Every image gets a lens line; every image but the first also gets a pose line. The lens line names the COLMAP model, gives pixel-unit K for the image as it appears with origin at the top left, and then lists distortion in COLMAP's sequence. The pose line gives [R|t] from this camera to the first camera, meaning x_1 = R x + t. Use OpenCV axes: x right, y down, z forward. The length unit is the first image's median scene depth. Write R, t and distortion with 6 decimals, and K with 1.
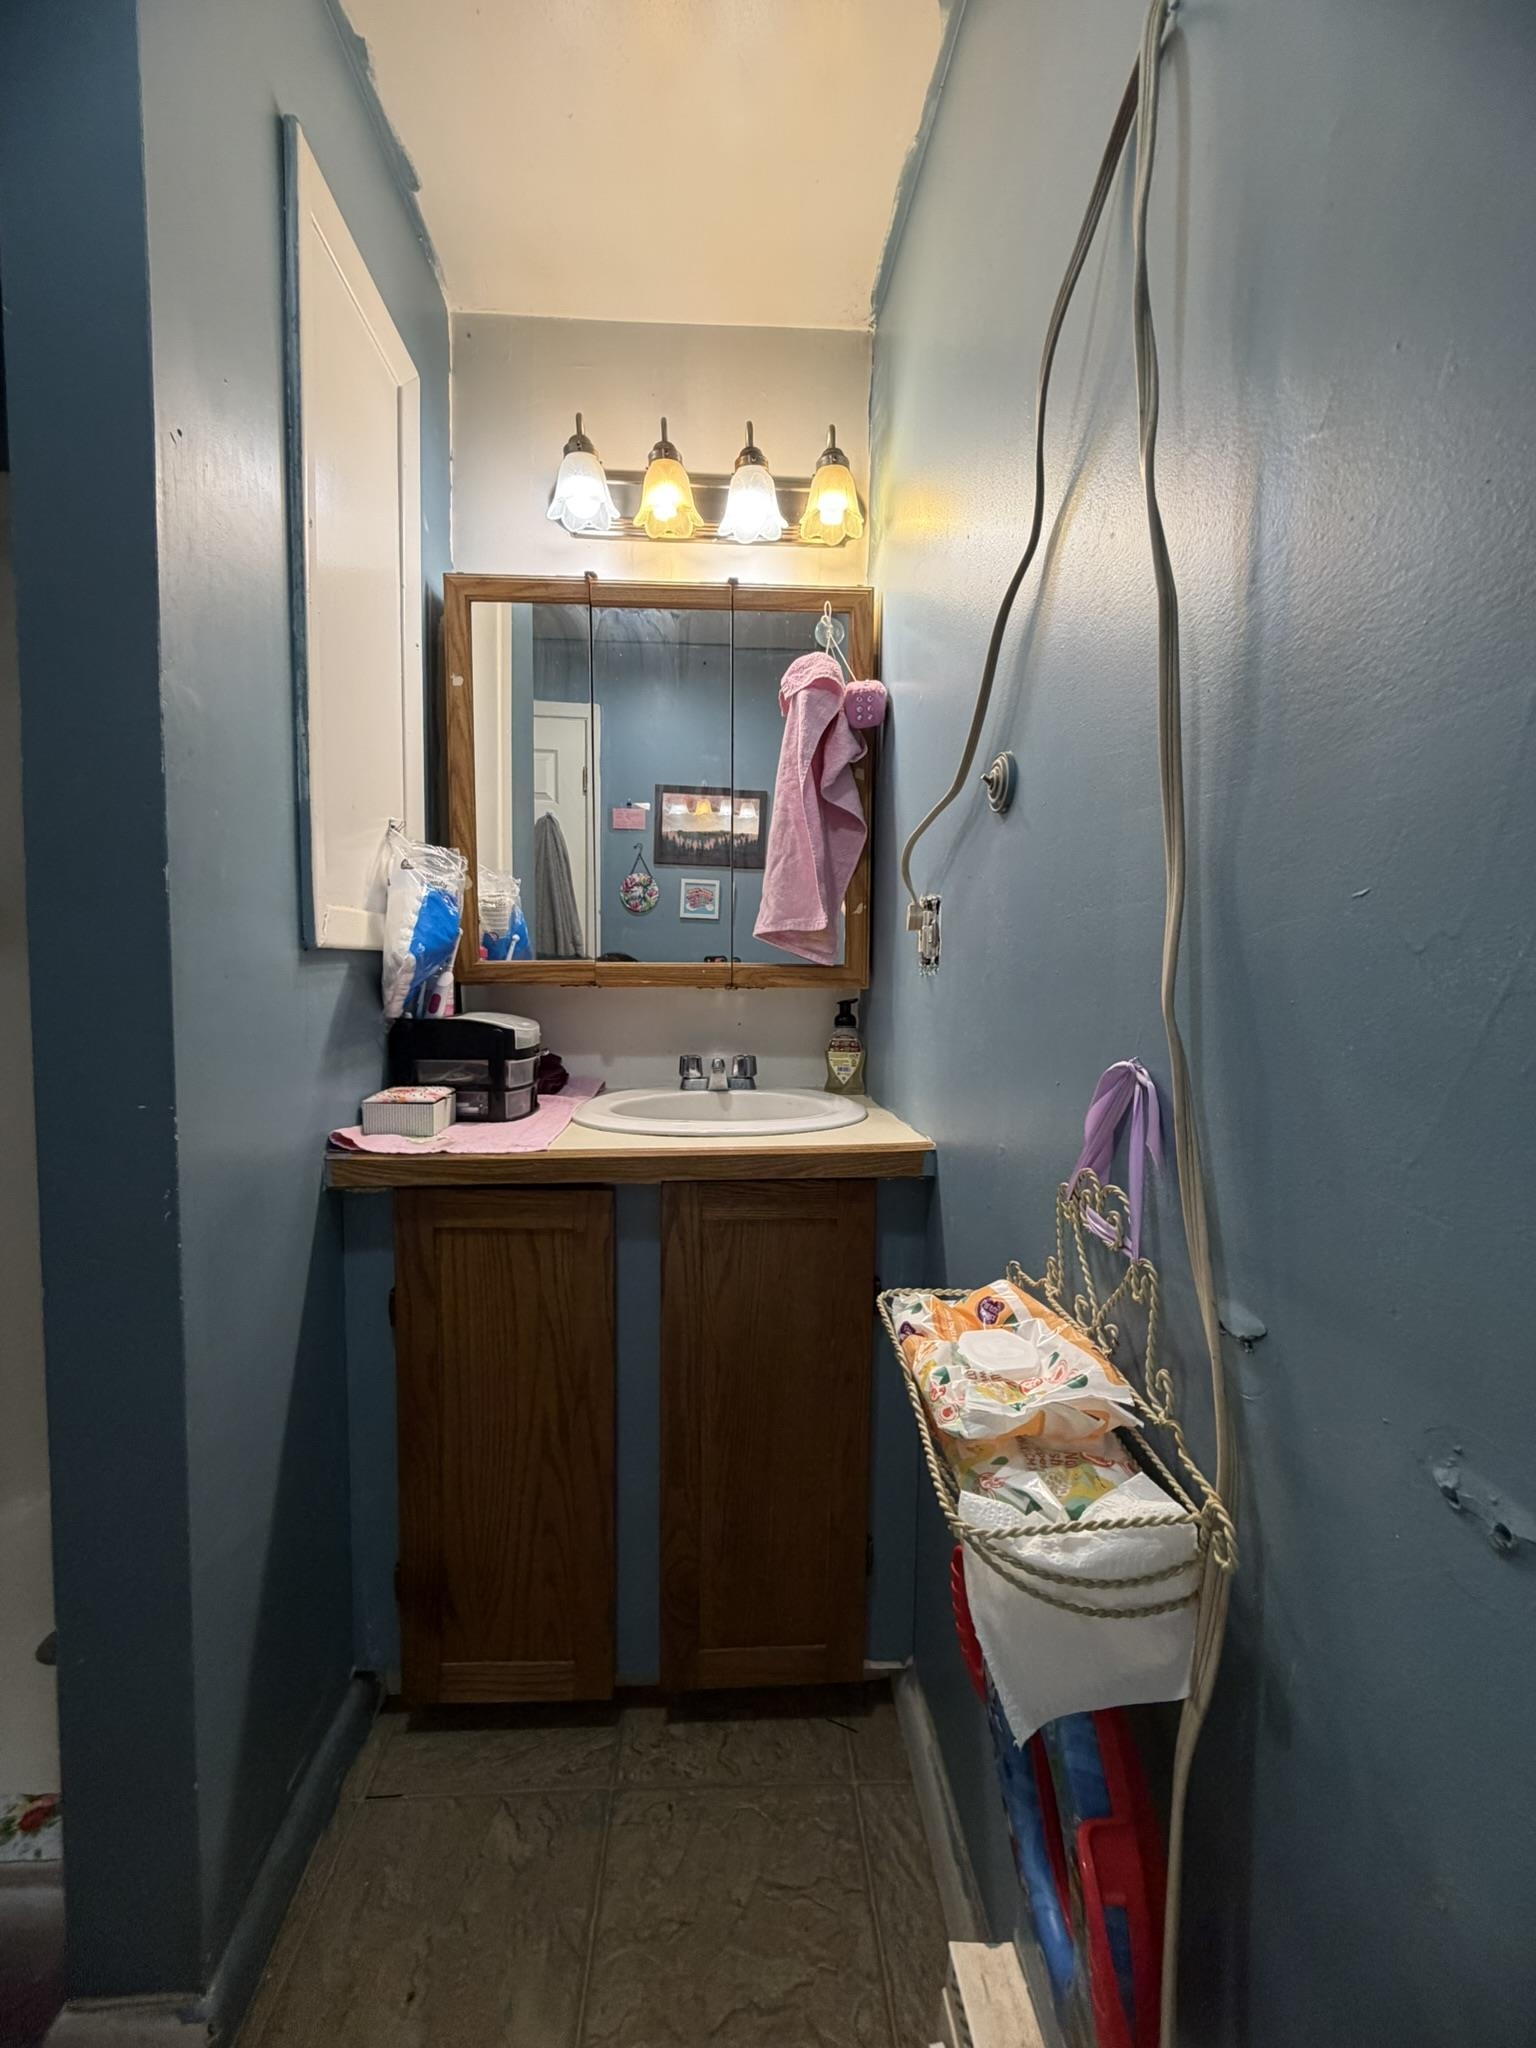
lens RADIAL K [[812.6, 0, 766.9], [0, 812.6, 1015.1], [0, 0, 1]] dist [-0.002960, 0.000757]
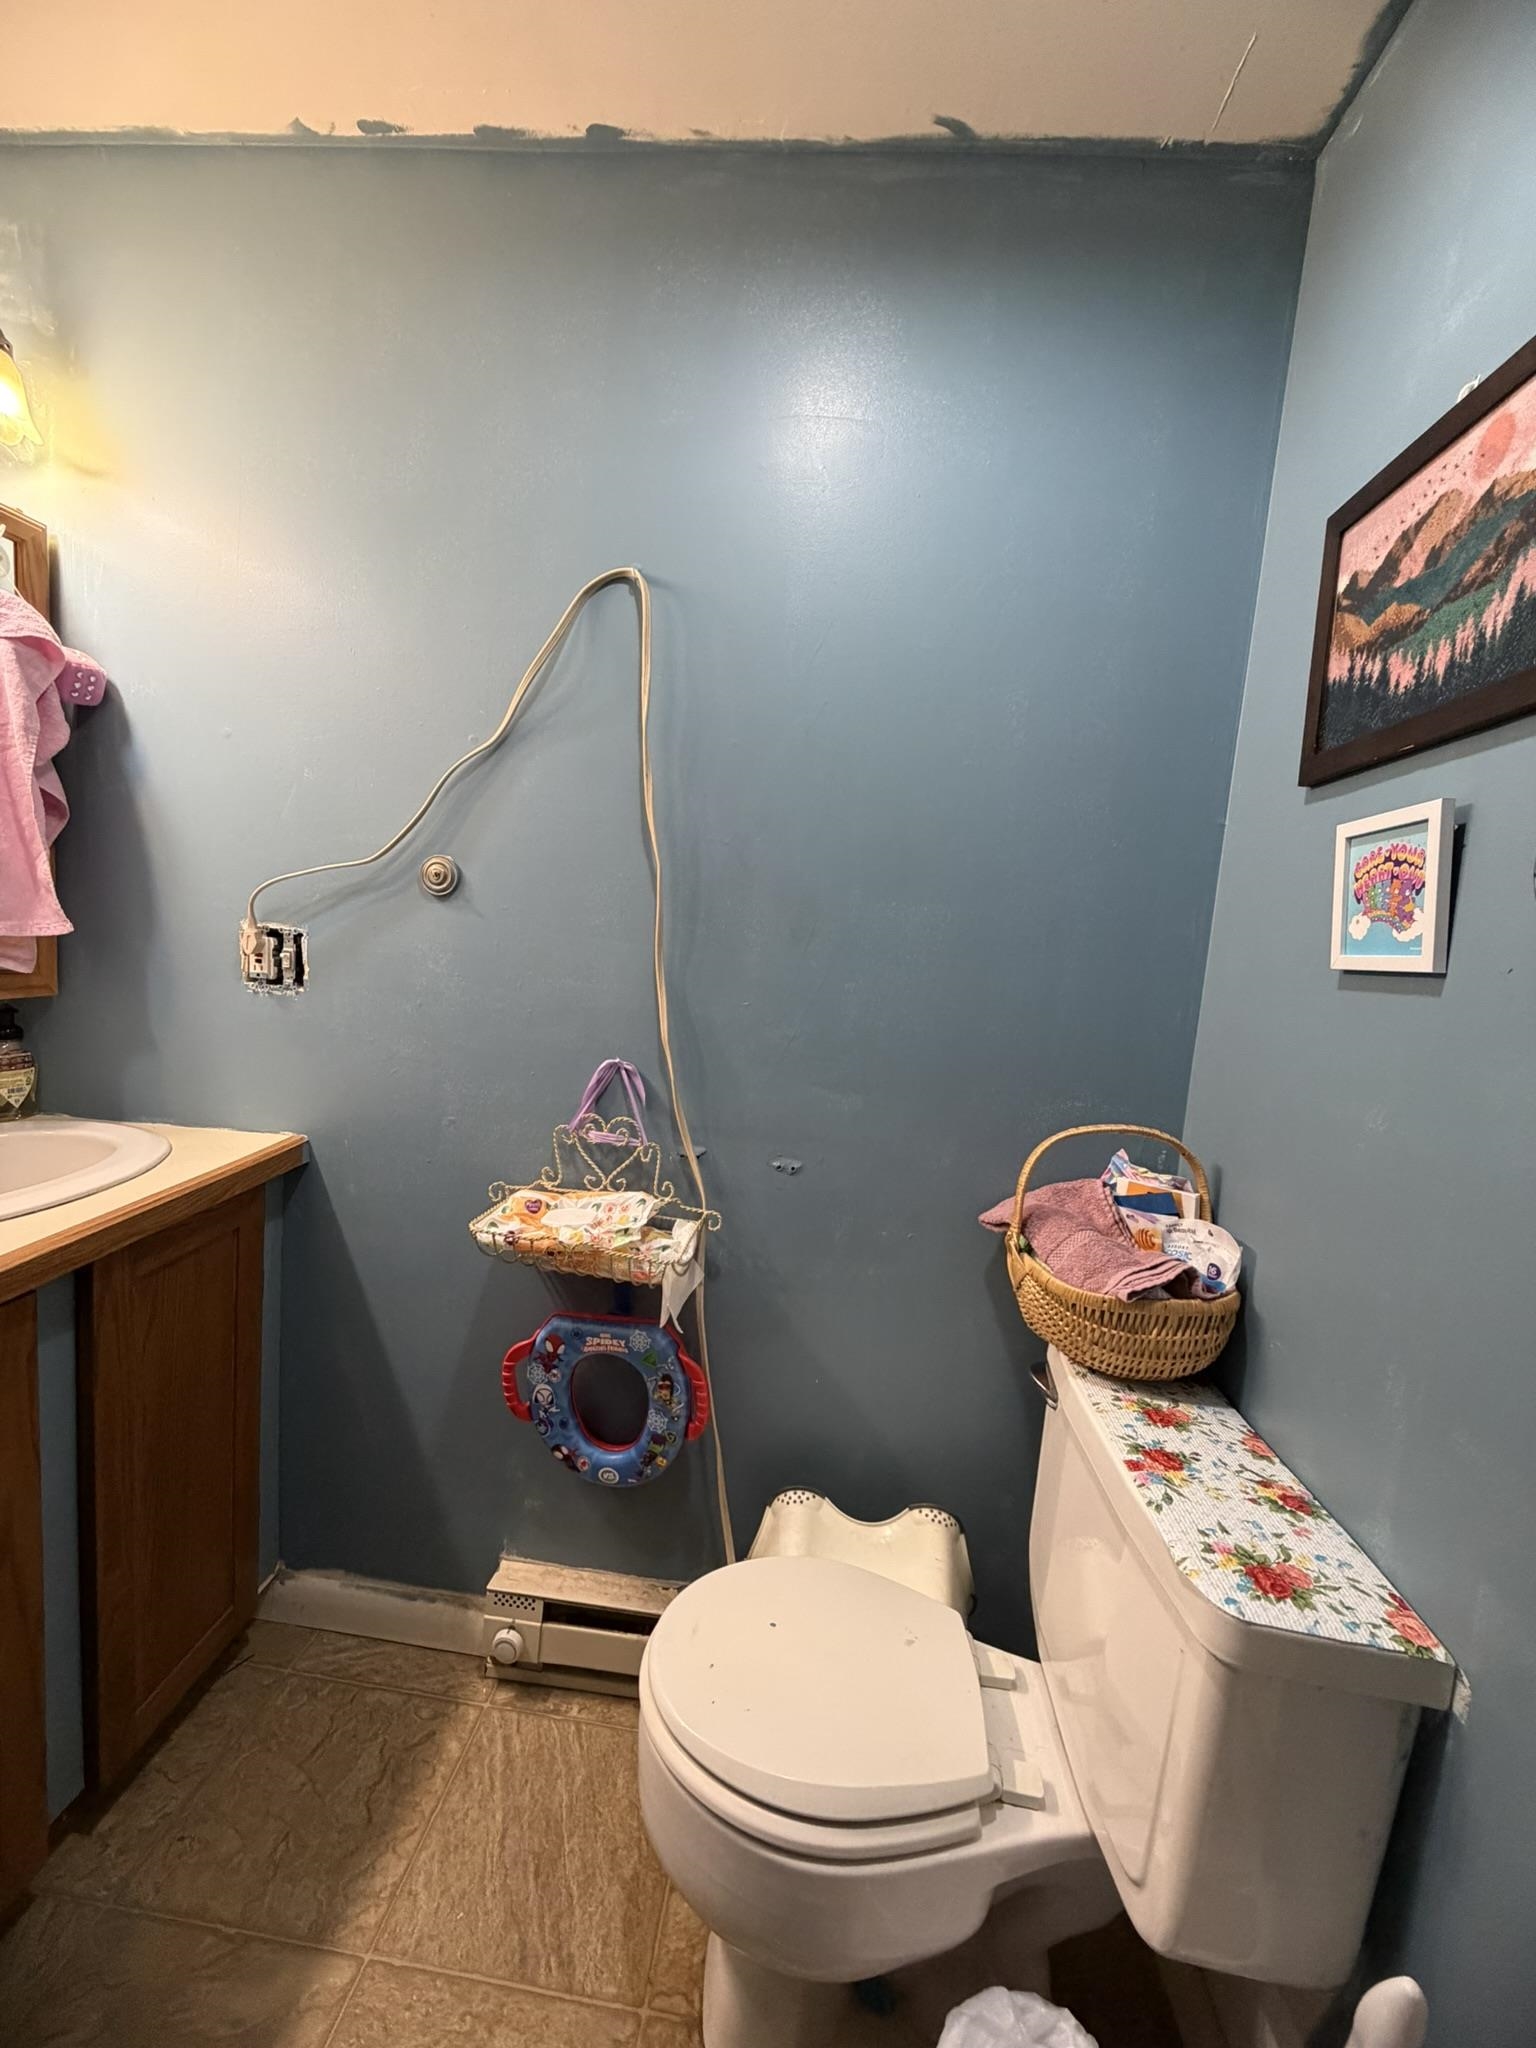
lens RADIAL K [[812.6, 0, 767.8], [0, 812.6, 1022.3], [0, 0, 1]] dist [-0.002960, 0.000757]
pose [[0.155492, -0.122892, 0.980163, -0.846524], [-0.013477, 0.991875, 0.126499, -0.169998], [-0.987745, -0.032879, 0.152572, 0.146525]]
